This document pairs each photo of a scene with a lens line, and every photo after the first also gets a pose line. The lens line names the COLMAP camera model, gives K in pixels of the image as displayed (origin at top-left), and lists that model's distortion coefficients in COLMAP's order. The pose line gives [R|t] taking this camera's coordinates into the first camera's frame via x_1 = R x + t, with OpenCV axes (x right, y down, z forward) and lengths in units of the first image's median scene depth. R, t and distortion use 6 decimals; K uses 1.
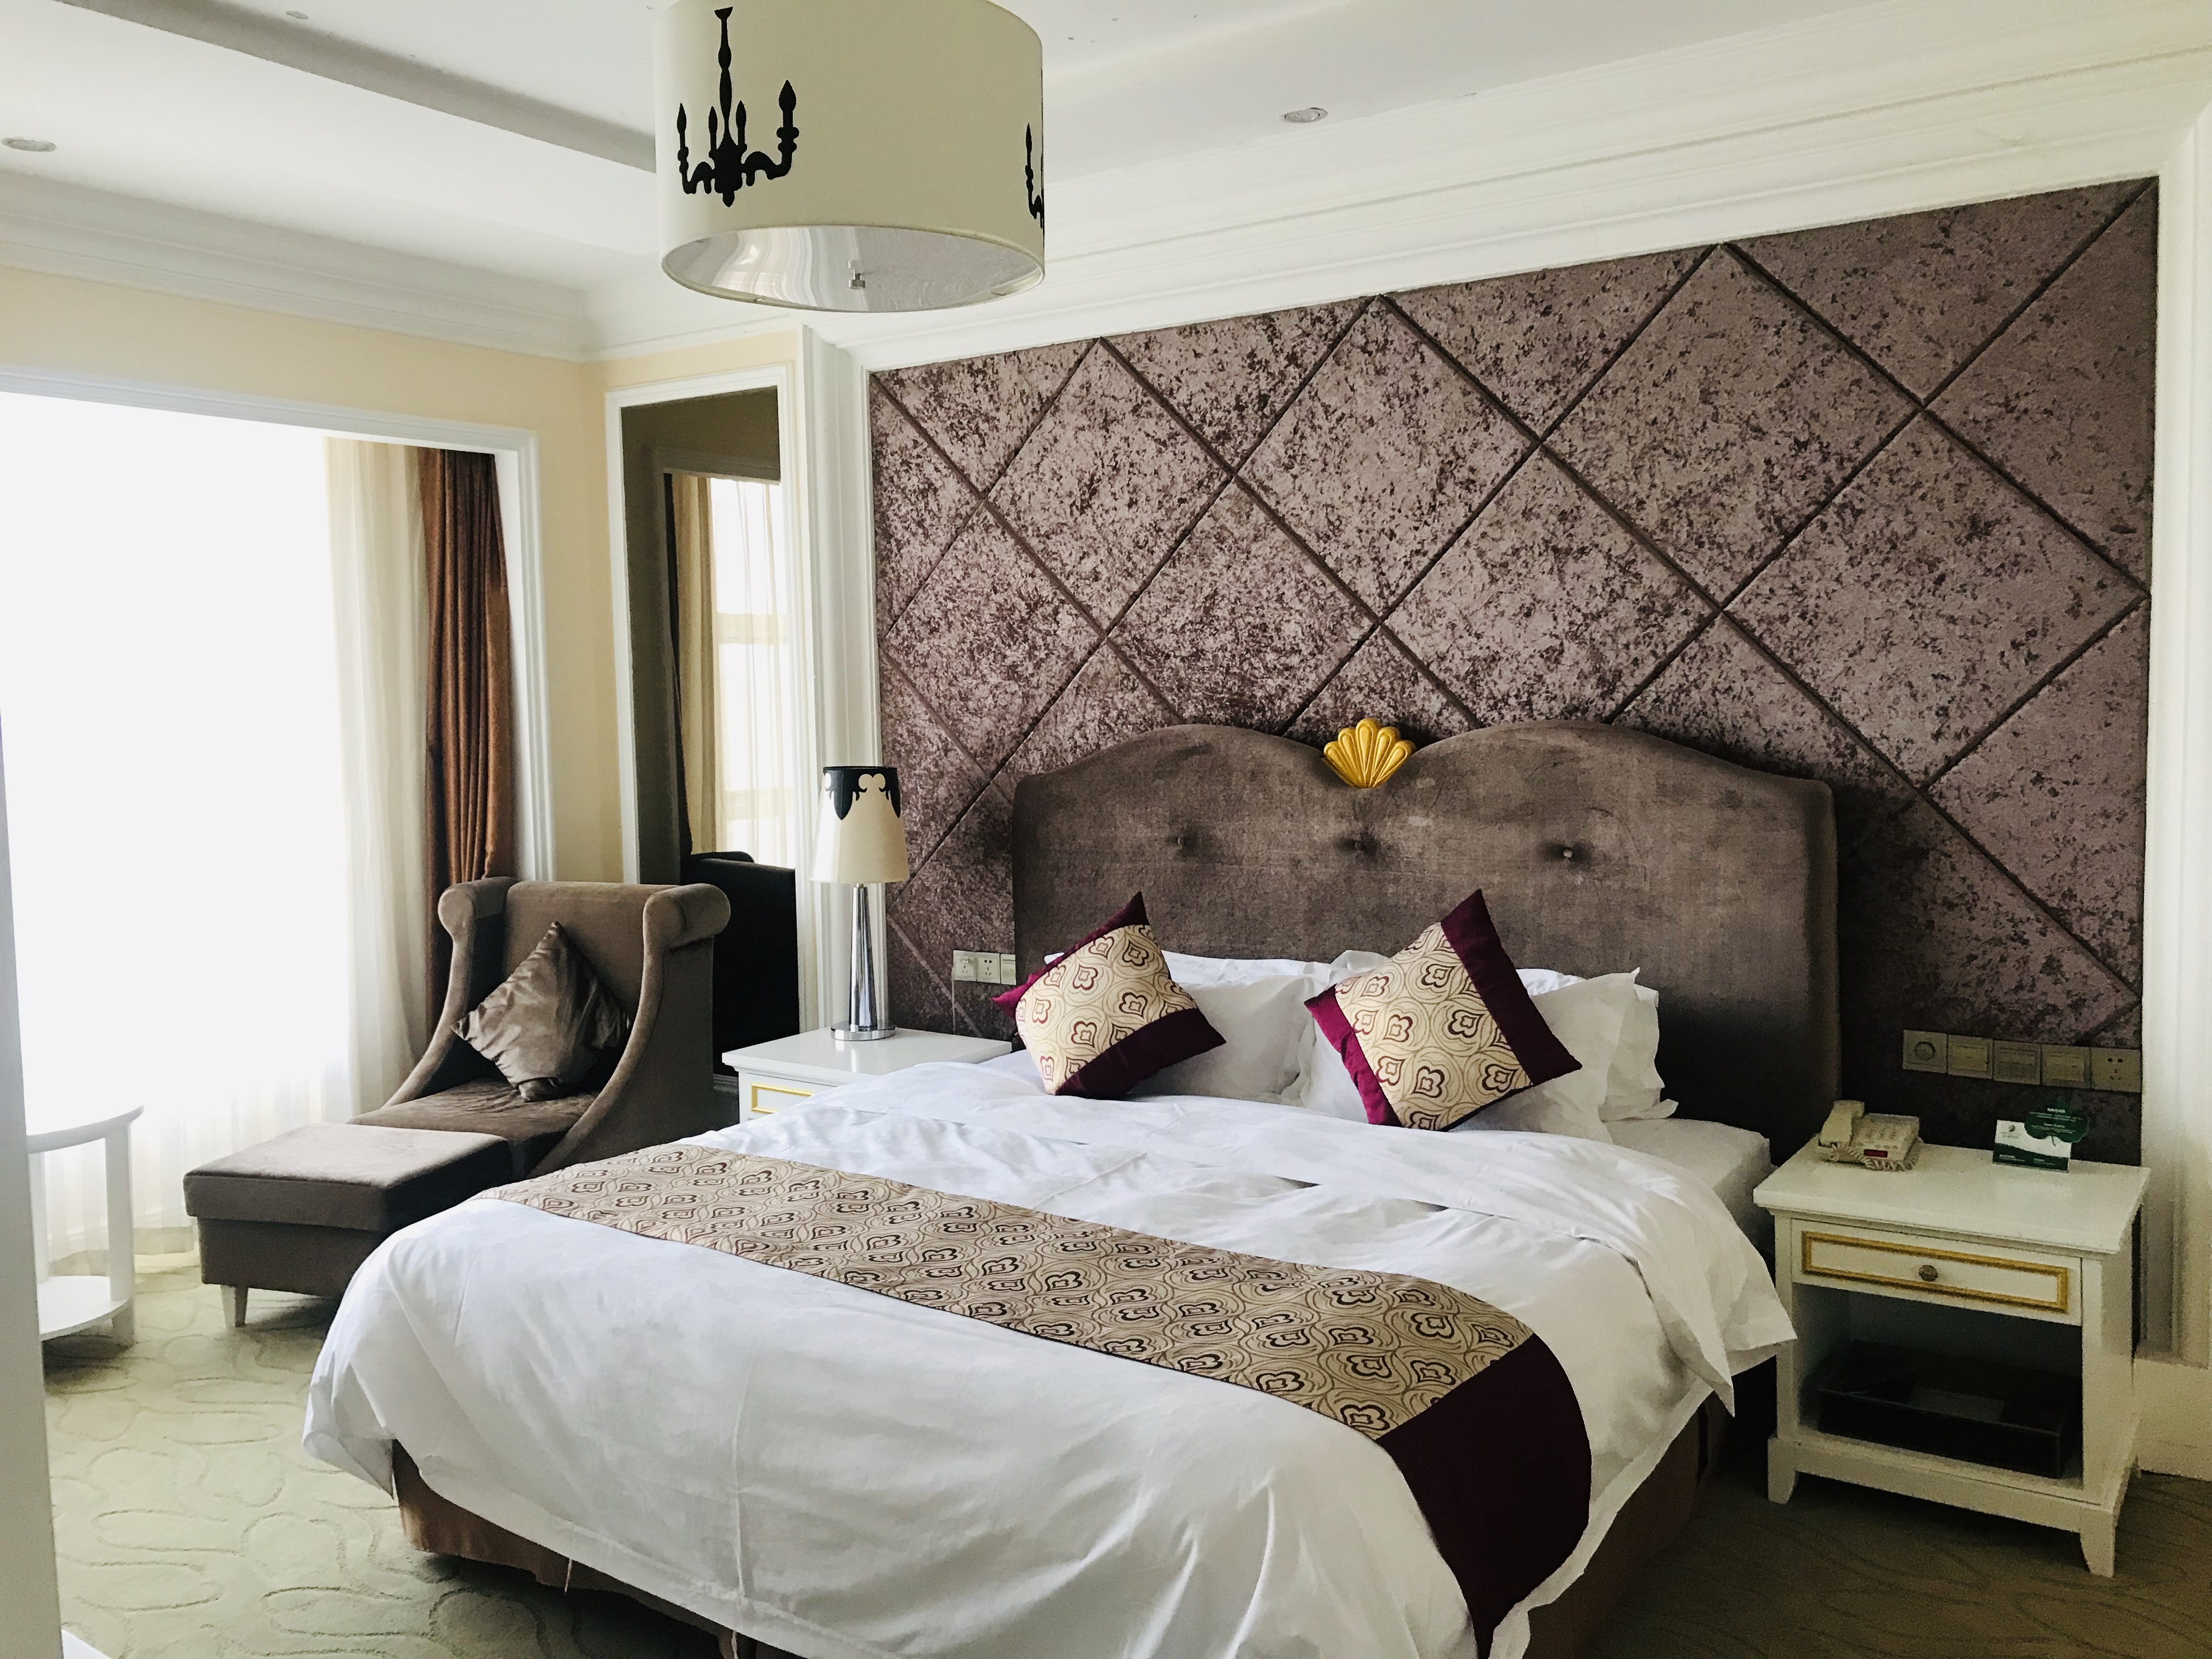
lens RADIAL K [[1827.2, 0, 1111.0], [0, 1827.2, 770.6], [0, 0, 1]] dist [0.157715, -0.195170]
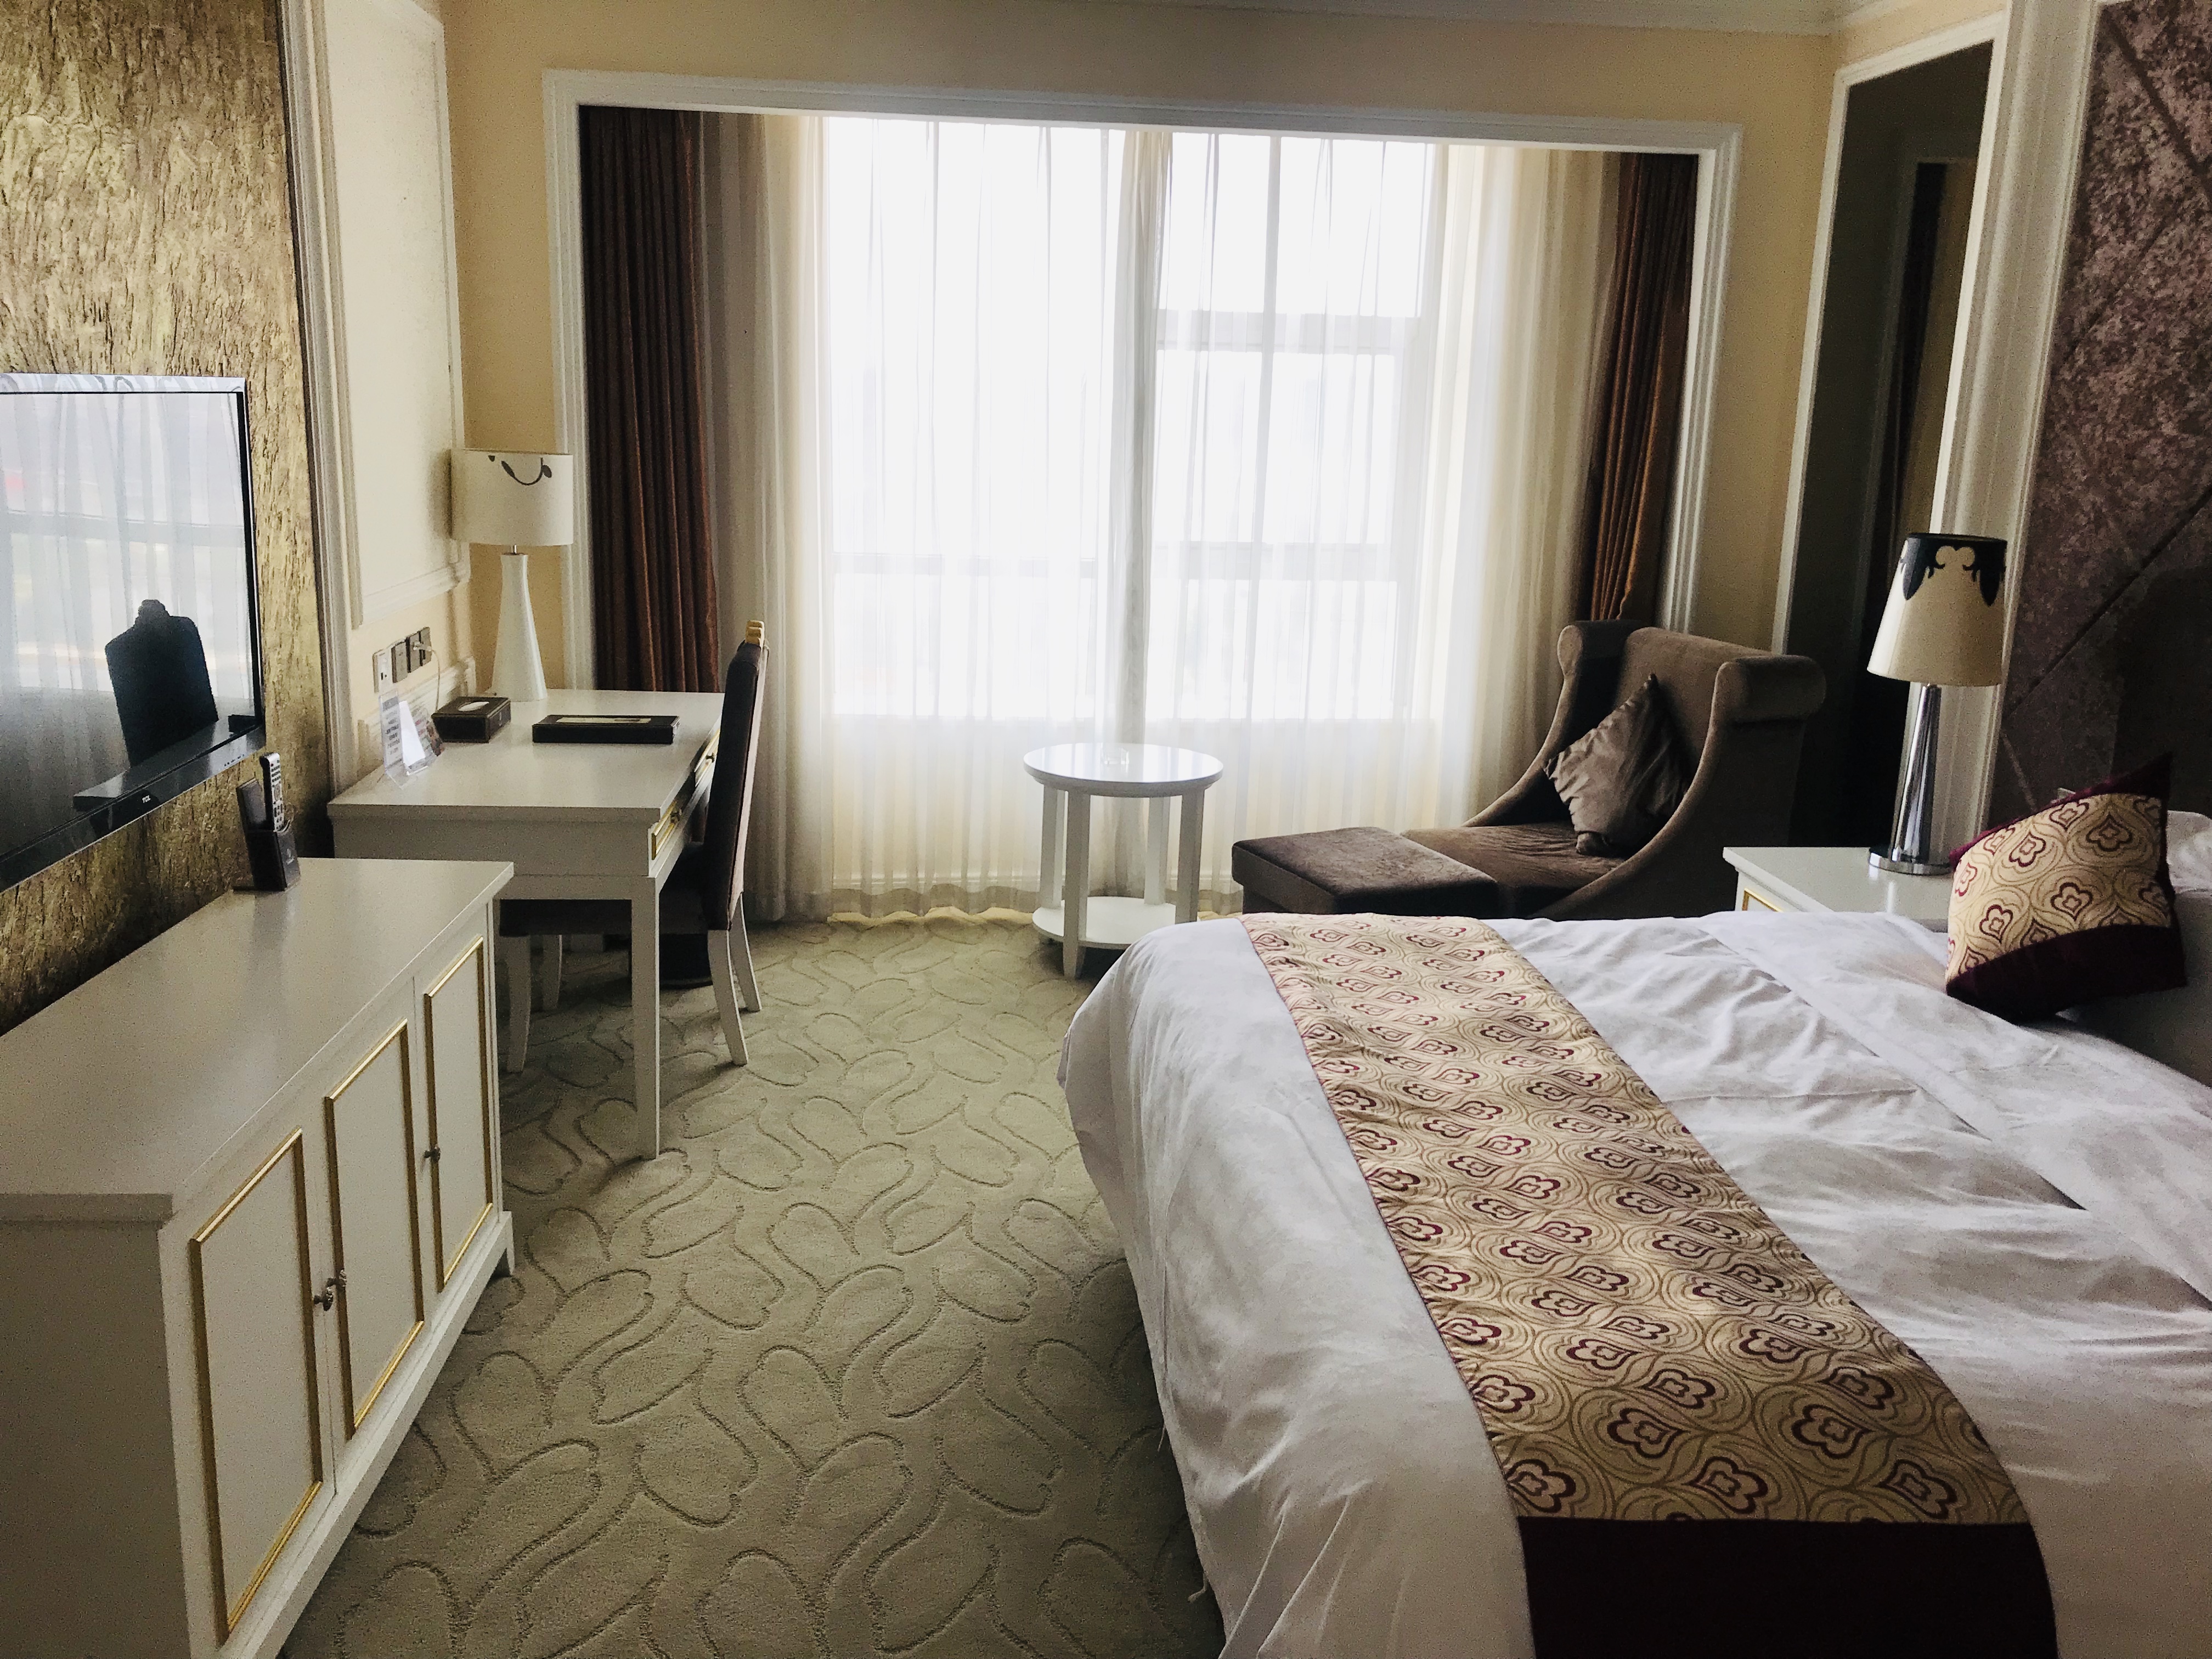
lens RADIAL K [[1827.2, 0, 1111.0], [0, 1827.2, 770.6], [0, 0, 1]] dist [0.157715, -0.195170]
pose [[0.661383, 0.187392, -0.726262, 0.285686], [-0.080558, 0.980433, 0.179613, -0.023395], [0.745710, -0.060287, 0.663538, 0.233502]]
